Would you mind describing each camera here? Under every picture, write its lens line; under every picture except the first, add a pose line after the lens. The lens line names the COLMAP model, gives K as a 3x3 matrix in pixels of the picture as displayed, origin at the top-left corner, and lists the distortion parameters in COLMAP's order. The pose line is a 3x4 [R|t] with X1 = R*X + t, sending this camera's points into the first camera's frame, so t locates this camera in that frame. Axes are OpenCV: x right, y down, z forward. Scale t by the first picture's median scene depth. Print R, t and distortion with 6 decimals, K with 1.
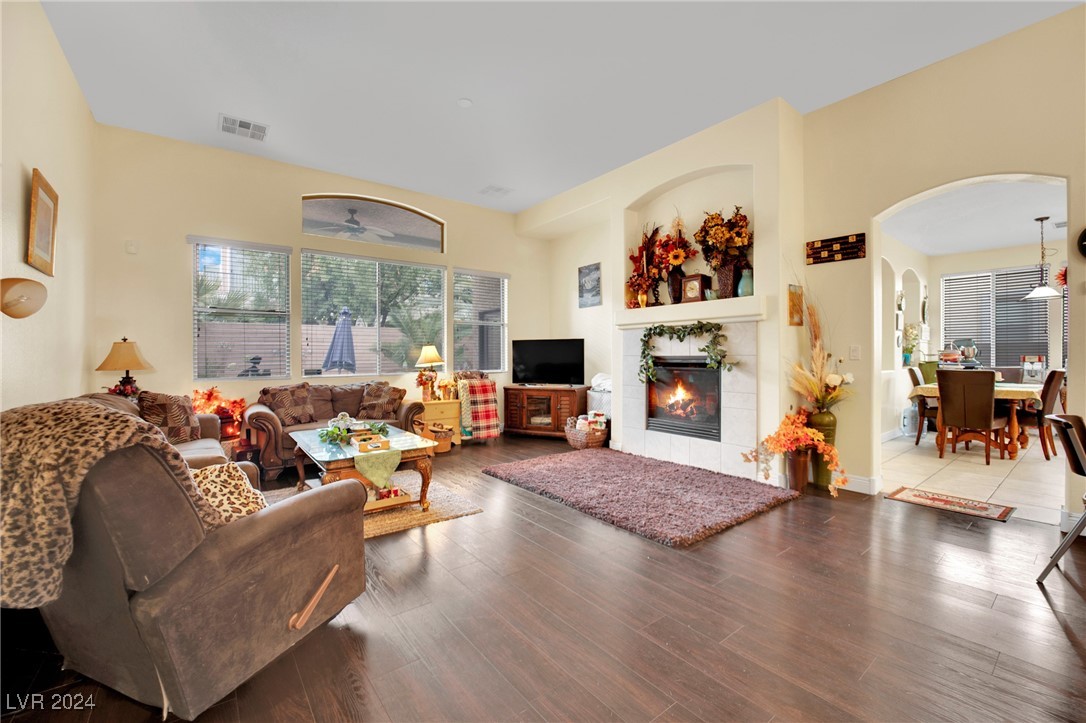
lens RADIAL K [[463.7, 0, 545.6], [0, 463.7, 356.6], [0, 0, 1]] dist [0.000056, -0.000218]
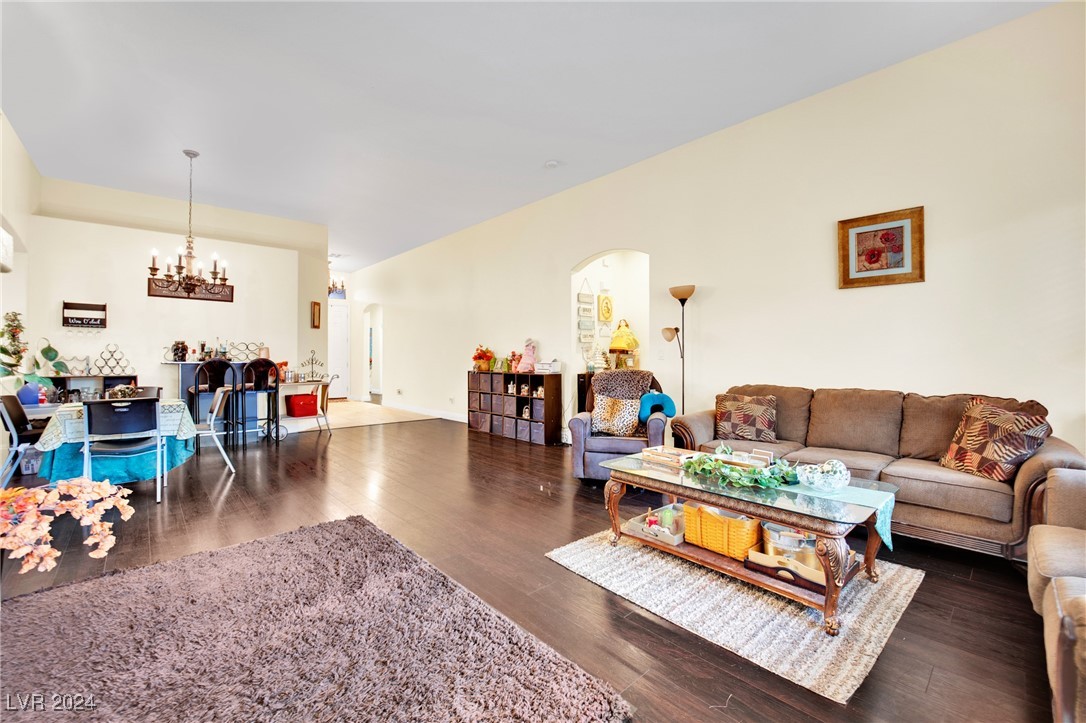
lens RADIAL K [[463.7, 0, 545.6], [0, 463.7, 356.6], [0, 0, 1]] dist [0.000056, -0.000218]
pose [[-0.996489, 0.004884, -0.083577, -0.053527], [0.004921, 0.999988, -0.000236, 0.002057], [0.083575, -0.000647, -0.996501, 1.101935]]
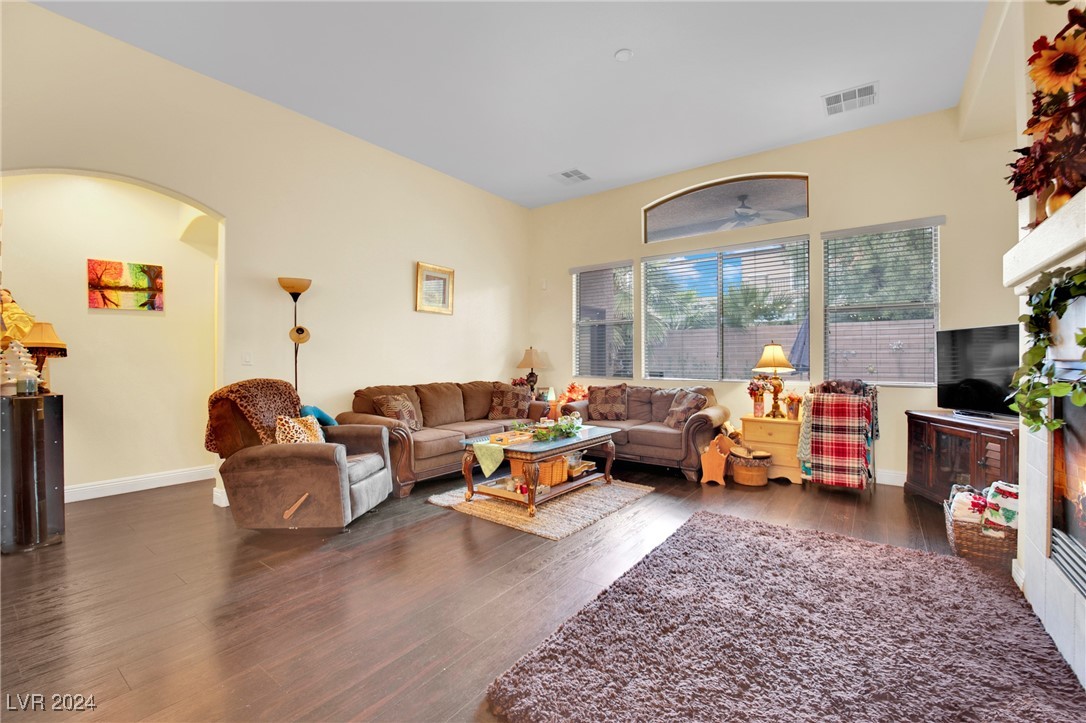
lens RADIAL K [[463.7, 0, 545.6], [0, 463.7, 356.6], [0, 0, 1]] dist [0.000056, -0.000218]
pose [[0.292780, -0.001519, -0.956179, 0.416866], [-0.002791, 0.999993, -0.002443, -0.003444], [0.956176, 0.003384, 0.292774, 0.453578]]
